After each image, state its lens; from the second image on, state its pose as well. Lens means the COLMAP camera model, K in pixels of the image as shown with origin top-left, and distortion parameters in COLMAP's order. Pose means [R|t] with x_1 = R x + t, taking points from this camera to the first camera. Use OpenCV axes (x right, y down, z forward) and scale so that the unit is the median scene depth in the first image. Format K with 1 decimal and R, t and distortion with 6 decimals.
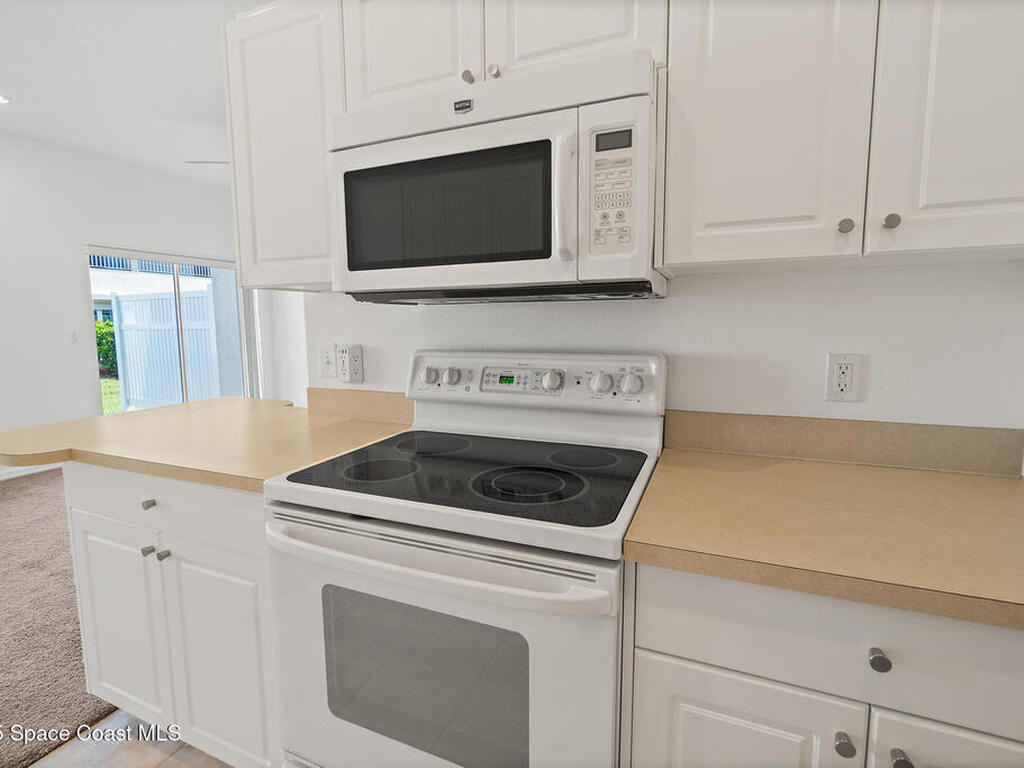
lens RADIAL K [[500.0, 0, 504.7], [0, 500.0, 375.9], [0, 0, 1]] dist [0.000228, 0.000262]
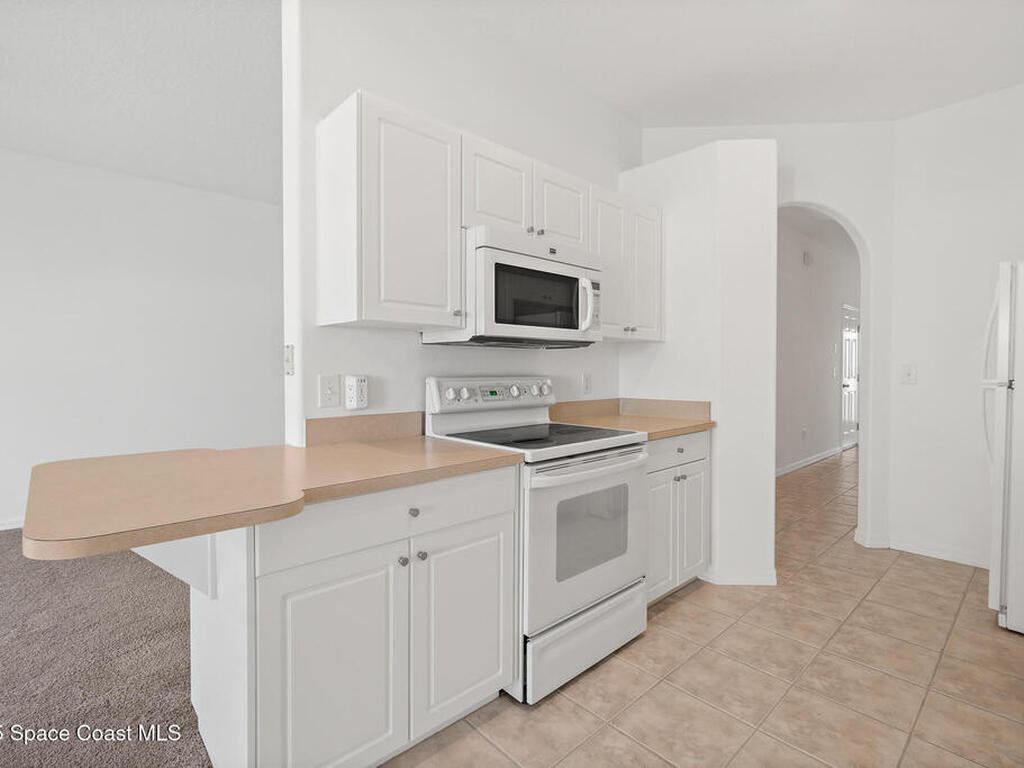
lens RADIAL K [[495.3, 0, 502.1], [0, 495.3, 376.4], [0, 0, 1]] dist [0.001713, -0.000230]
pose [[0.403966, -0.007829, 0.914741, -1.447761], [0.095075, 0.994907, -0.033472, 0.009691], [-0.909820, 0.100491, 0.402653, 0.307872]]
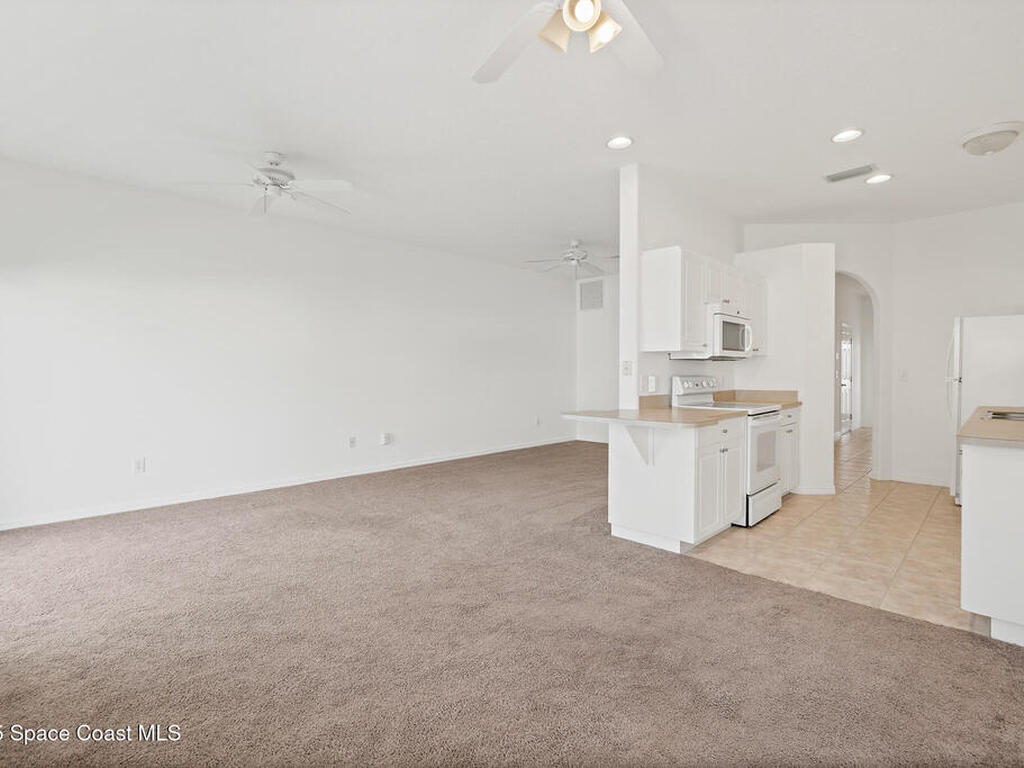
lens RADIAL K [[500.0, 0, 504.7], [0, 500.0, 375.9], [0, 0, 1]] dist [0.000228, 0.000262]
pose [[0.355125, 0.000115, 0.934819, -3.237066], [0.101141, 0.994125, -0.038544, -0.049170], [-0.929331, 0.108237, 0.353027, 0.991709]]
